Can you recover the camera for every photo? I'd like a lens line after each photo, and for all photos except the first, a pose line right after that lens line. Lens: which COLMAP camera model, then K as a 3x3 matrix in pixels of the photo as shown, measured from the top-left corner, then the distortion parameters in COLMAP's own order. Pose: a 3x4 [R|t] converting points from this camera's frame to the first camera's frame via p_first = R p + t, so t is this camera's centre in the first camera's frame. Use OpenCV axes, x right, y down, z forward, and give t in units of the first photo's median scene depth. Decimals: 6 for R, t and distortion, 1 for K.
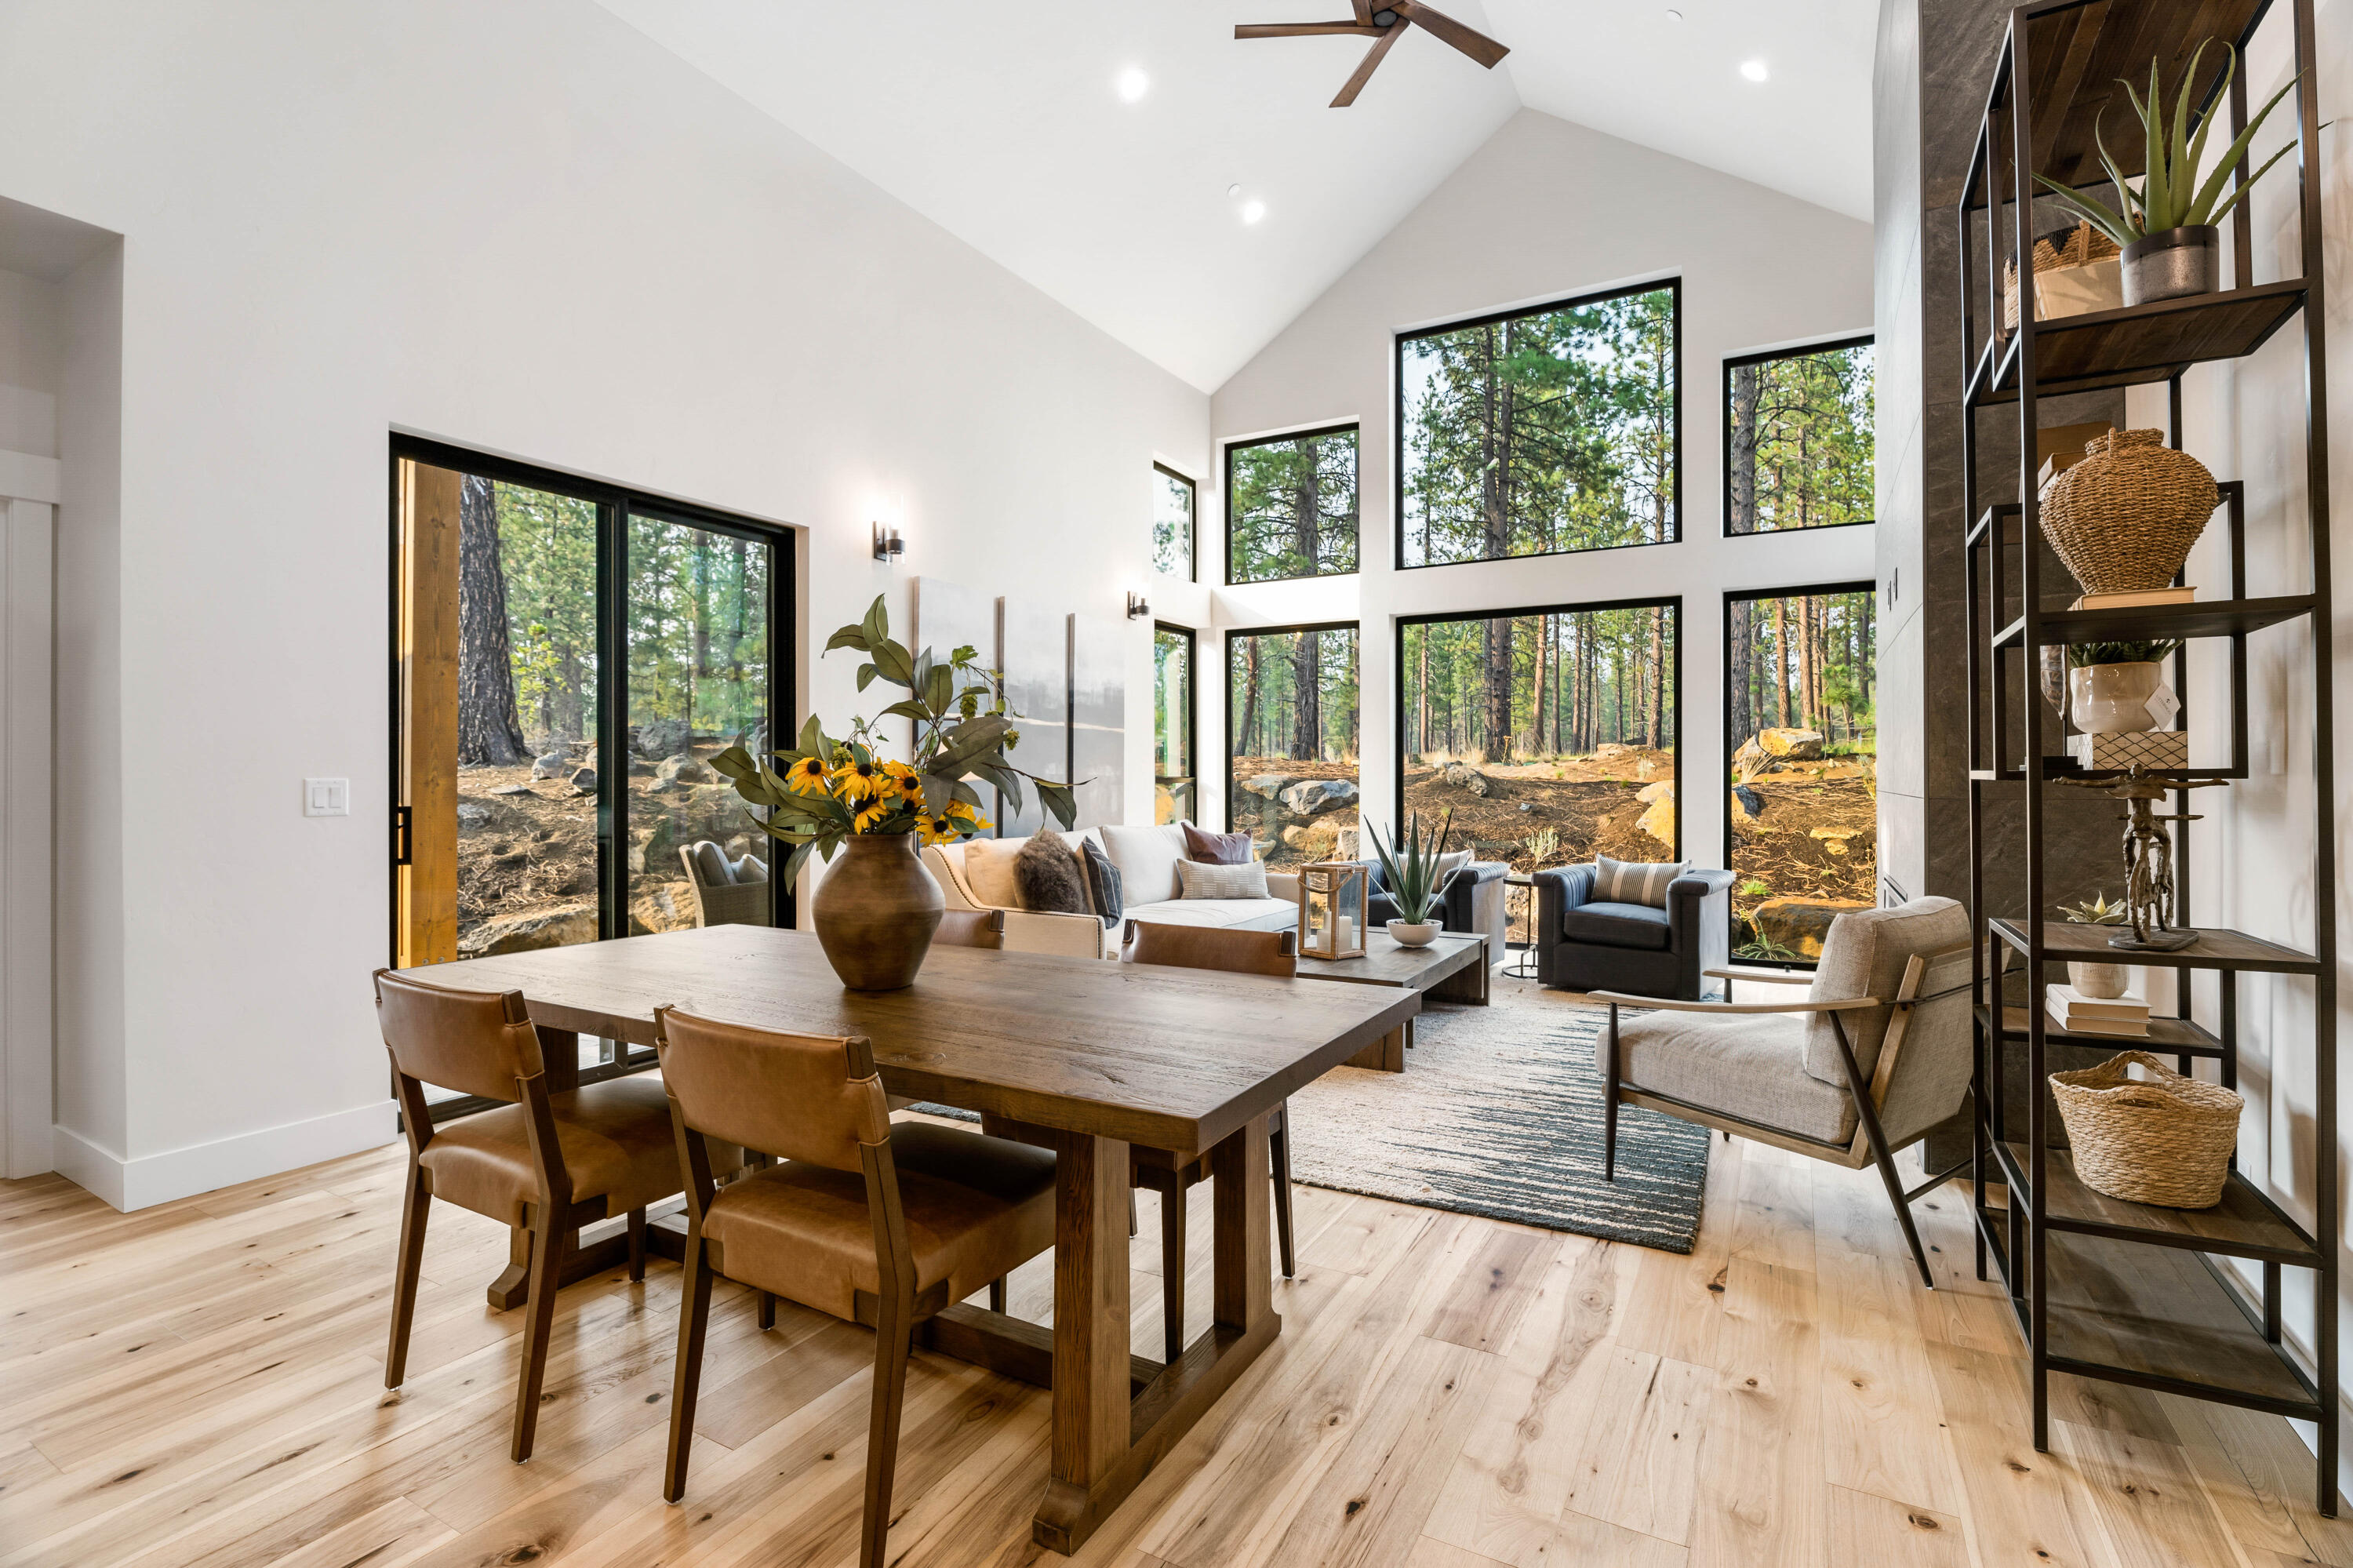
lens RADIAL K [[1084.5, 0, 1174.3], [0, 1084.5, 774.1], [0, 0, 1]] dist [-0.004099, -0.005471]
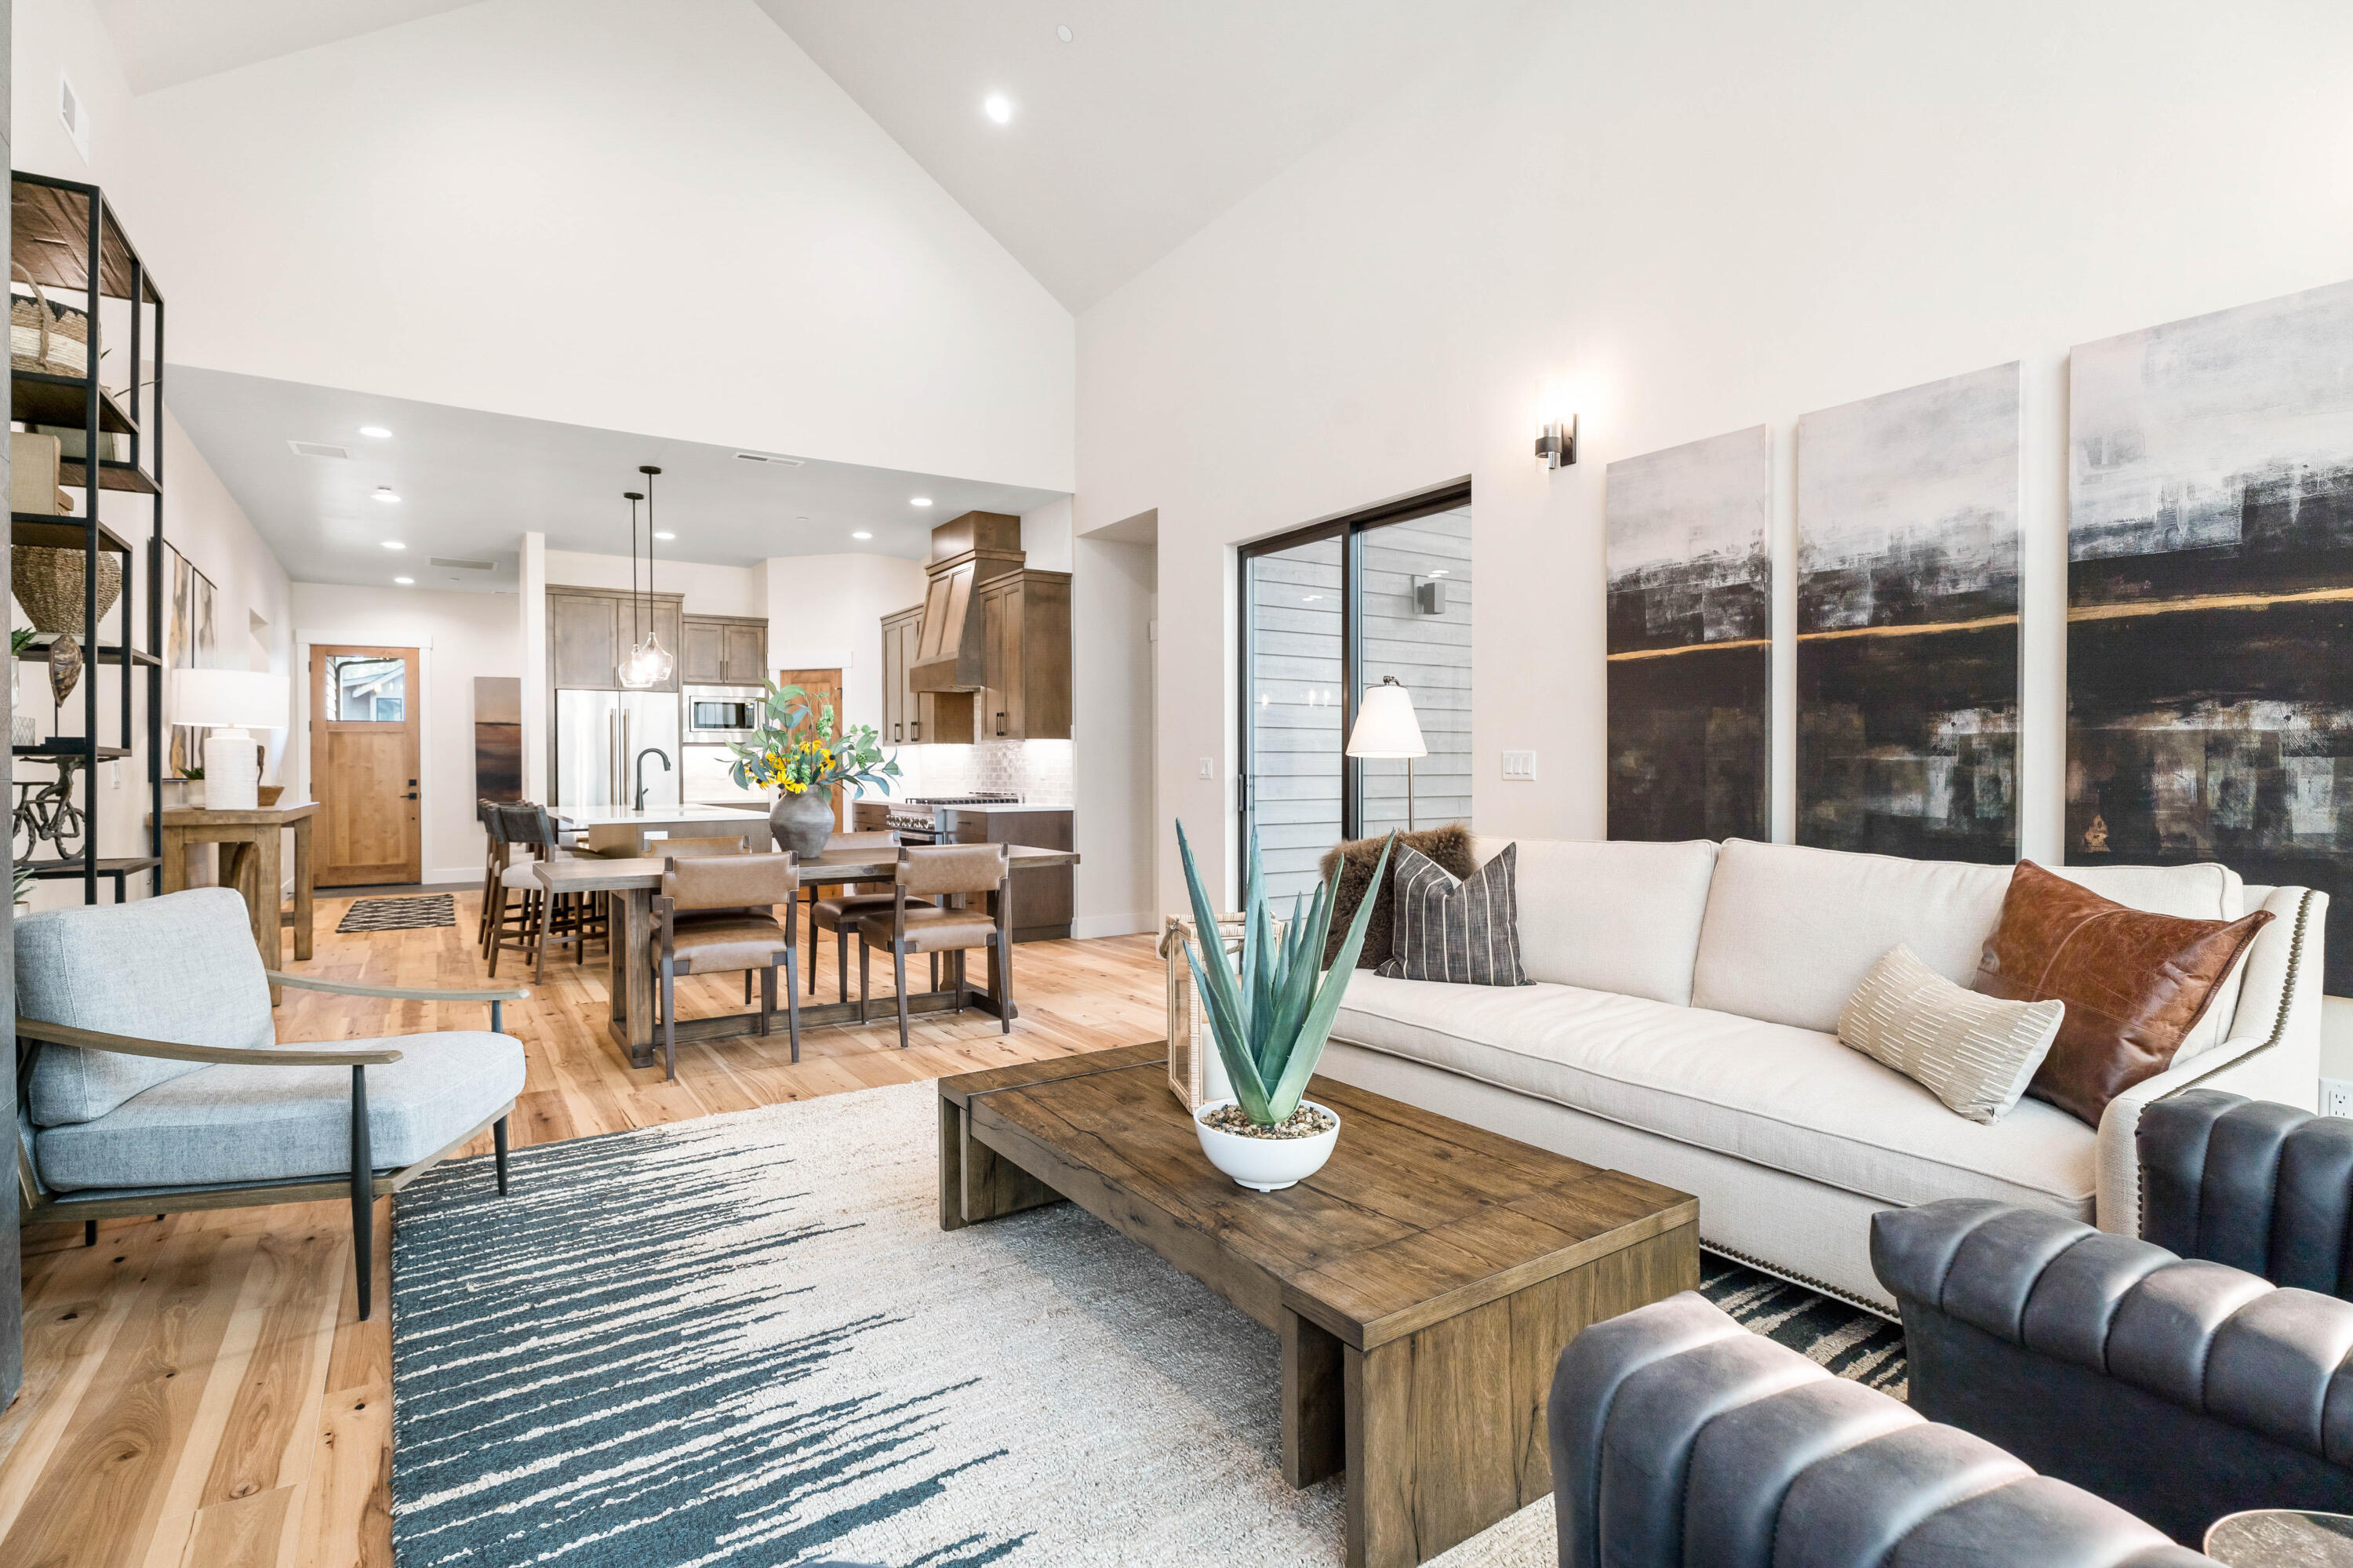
lens RADIAL K [[1140.9, 0, 1173.8], [0, 1140.9, 777.5], [0, 0, 1]] dist [-0.008539, -0.000523]
pose [[-0.456916, 0.009784, -0.889456, 0.362808], [0.009215, 0.999938, 0.006266, 0.009355], [0.889462, -0.005334, -0.456978, 0.711075]]
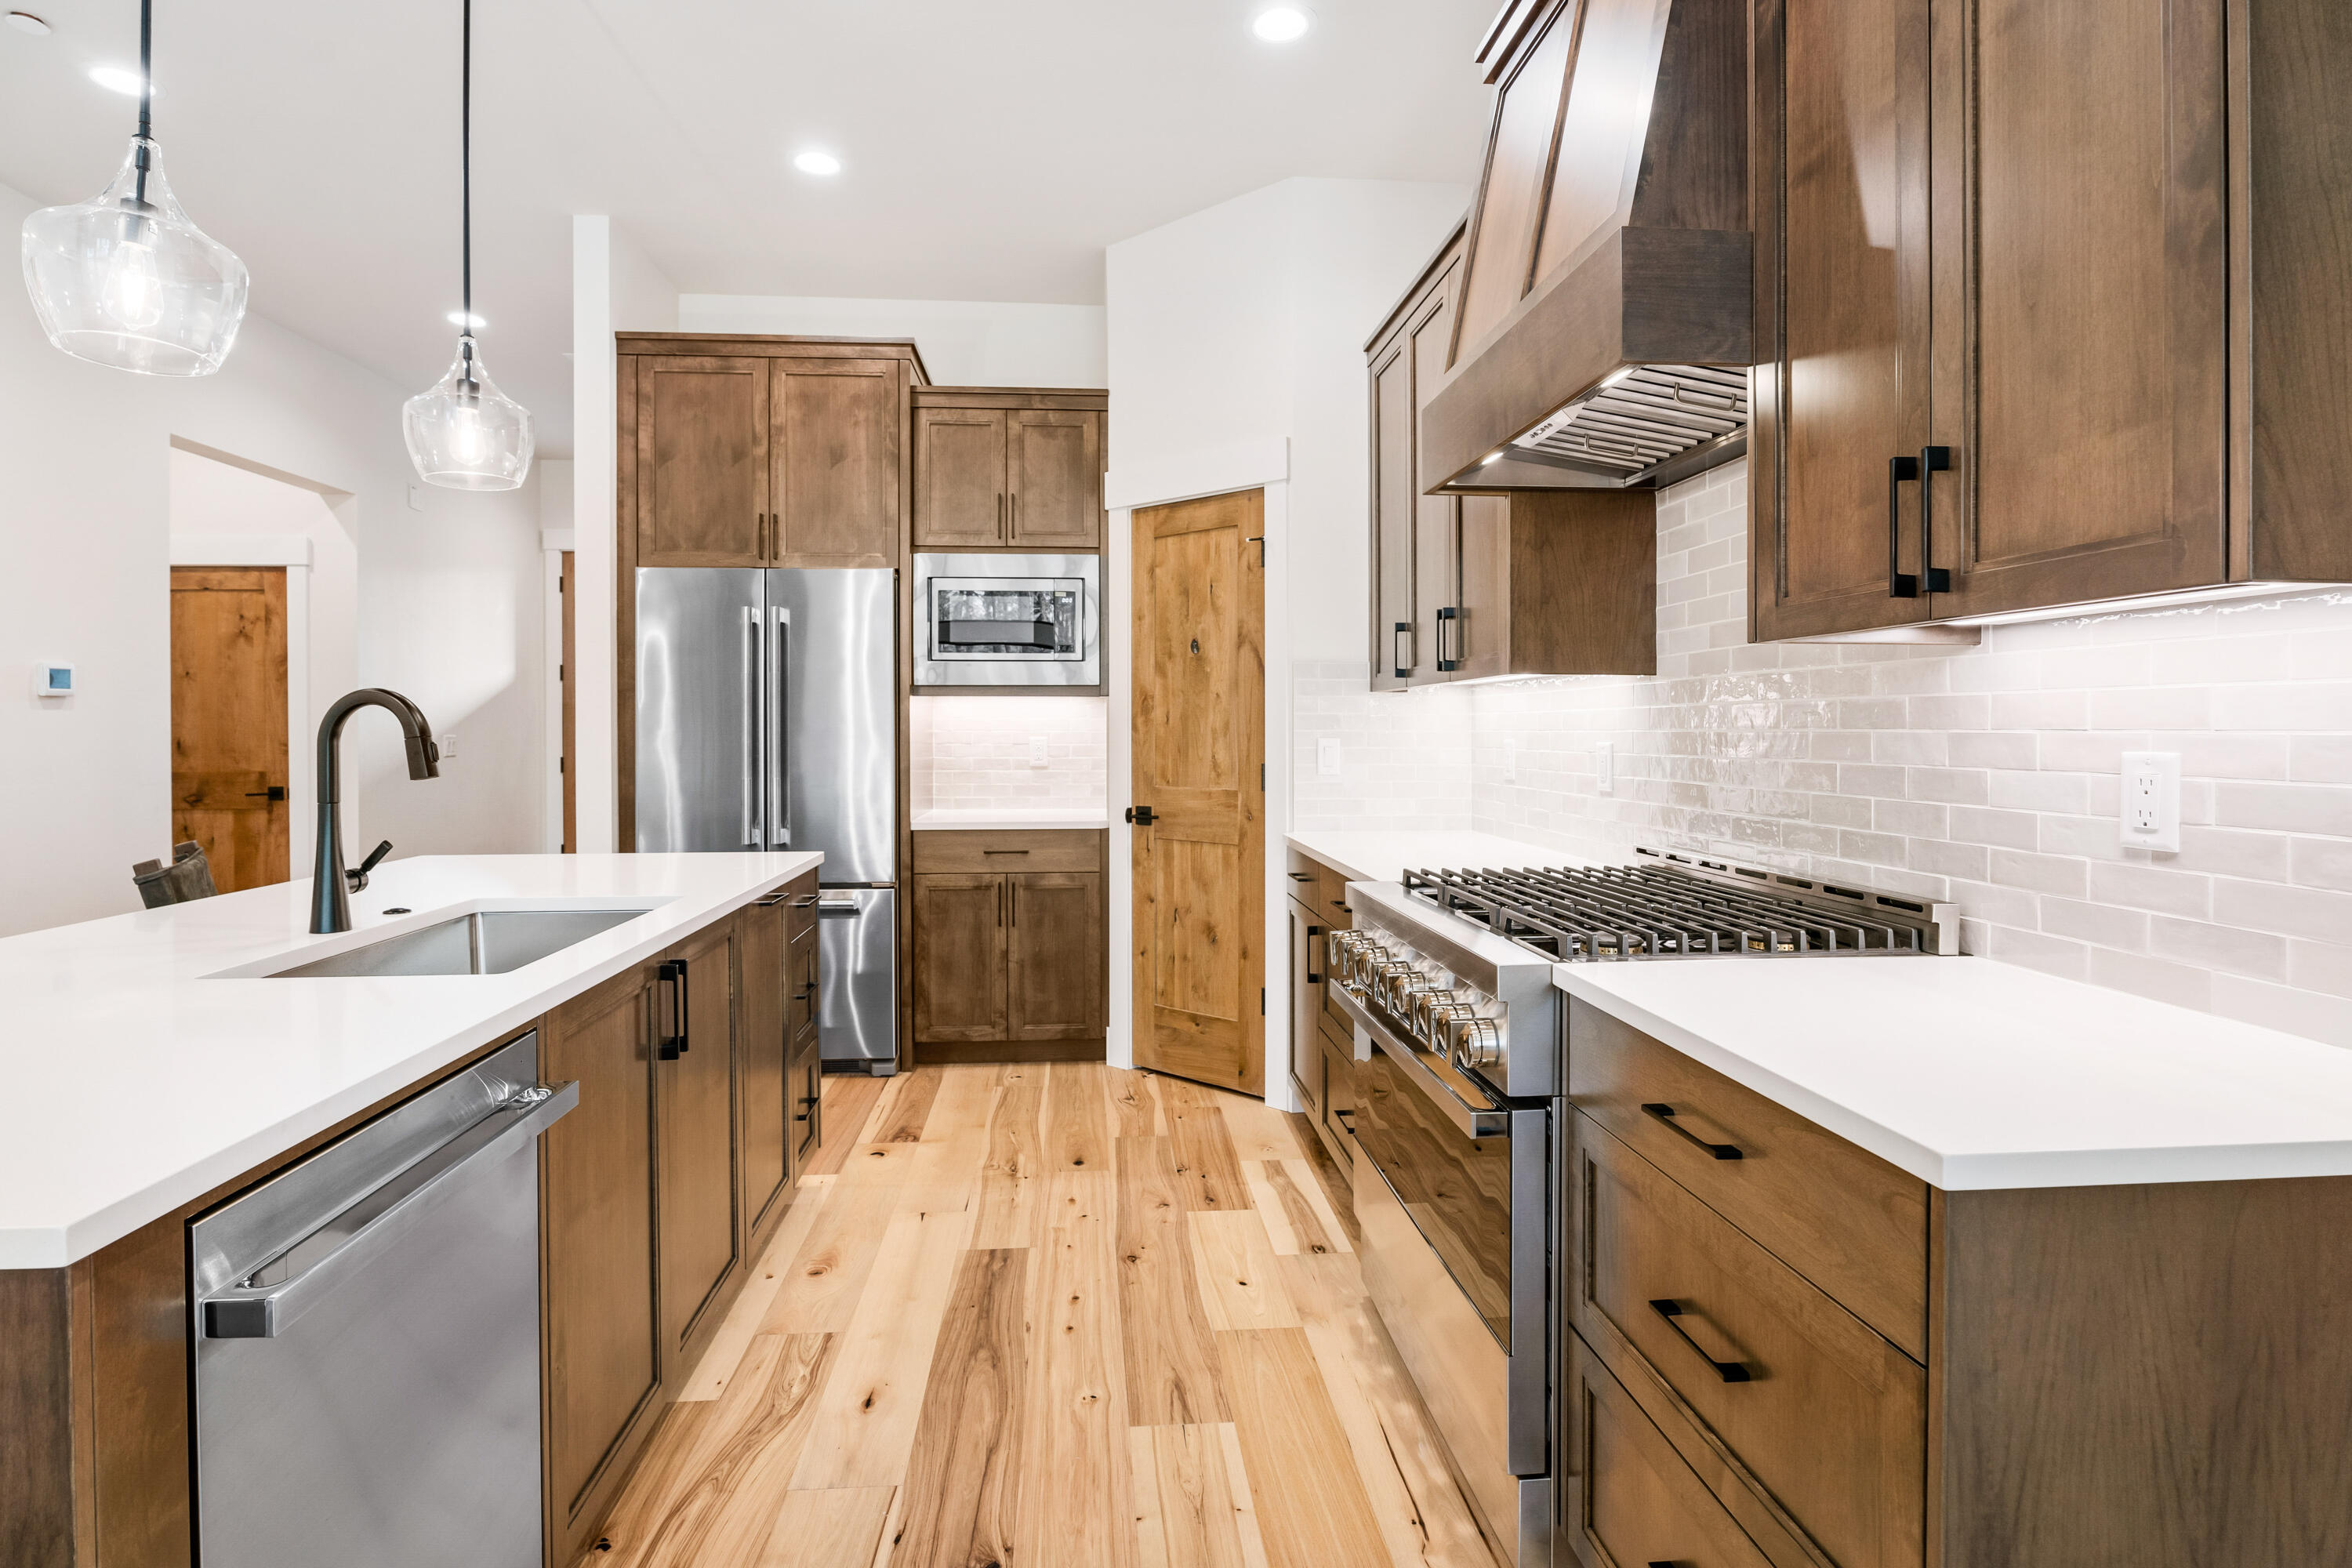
lens RADIAL K [[1158.6, 0, 1158.9], [0, 1158.6, 739.4], [0, 0, 1]] dist [-0.016489, -0.000177]
pose [[-0.829942, 0.005413, -0.557824, -0.218979], [0.003187, 0.999983, 0.004963, -0.001820], [0.557841, 0.002341, -0.829945, 0.240781]]
